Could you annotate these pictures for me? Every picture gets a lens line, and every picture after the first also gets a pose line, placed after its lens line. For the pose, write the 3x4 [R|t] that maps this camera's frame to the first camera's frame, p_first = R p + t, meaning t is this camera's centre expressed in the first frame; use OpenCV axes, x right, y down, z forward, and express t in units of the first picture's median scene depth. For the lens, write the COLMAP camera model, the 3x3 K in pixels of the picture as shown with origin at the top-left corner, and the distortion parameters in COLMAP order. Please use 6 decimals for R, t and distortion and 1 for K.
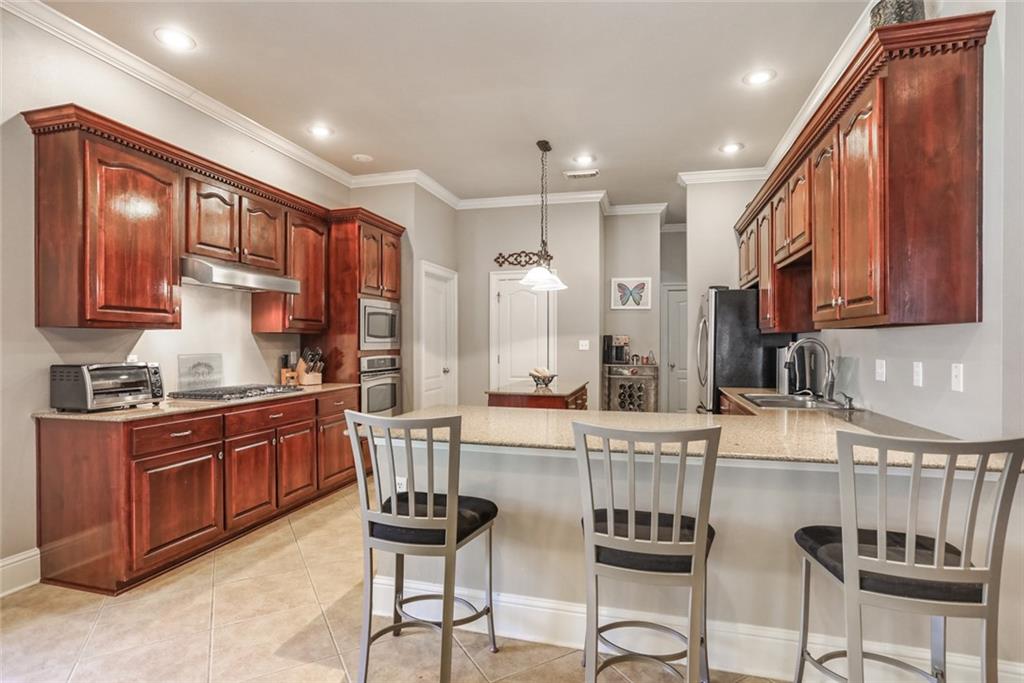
lens RADIAL K [[508.7, 0, 511.8], [0, 508.7, 343.6], [0, 0, 1]] dist [-0.036312, 0.014241]
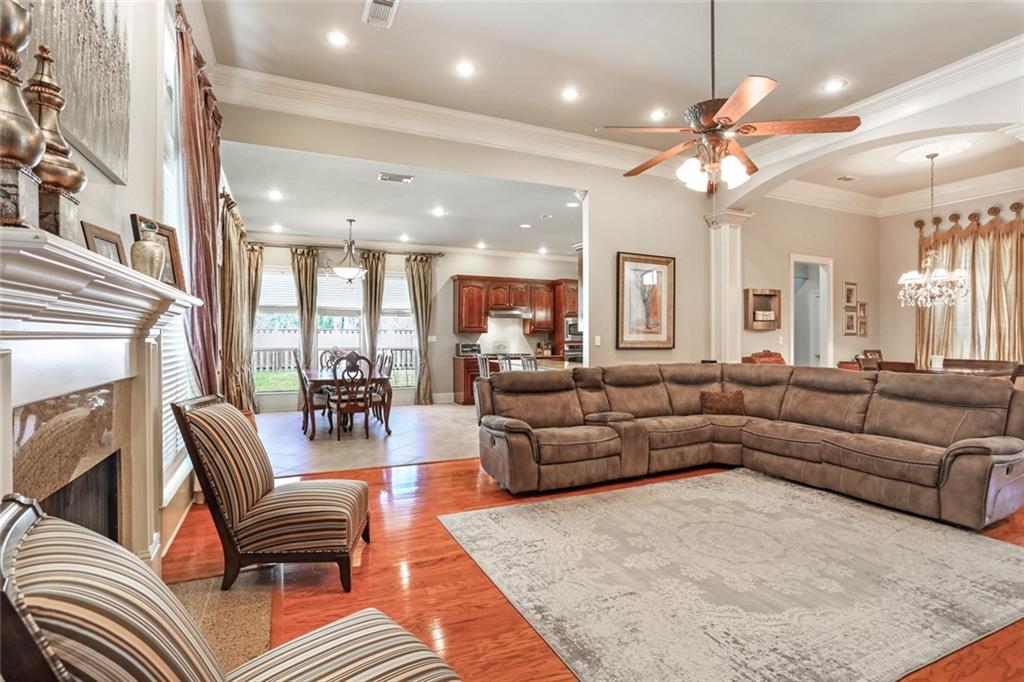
lens RADIAL K [[508.7, 0, 513.5], [0, 508.7, 340.2], [0, 0, 1]] dist [-0.036312, 0.014241]
pose [[0.635481, 0.000087, -0.772116, 1.872708], [-0.002324, 0.999996, -0.001800, 0.021337], [0.772113, 0.002938, 0.635479, -0.881434]]
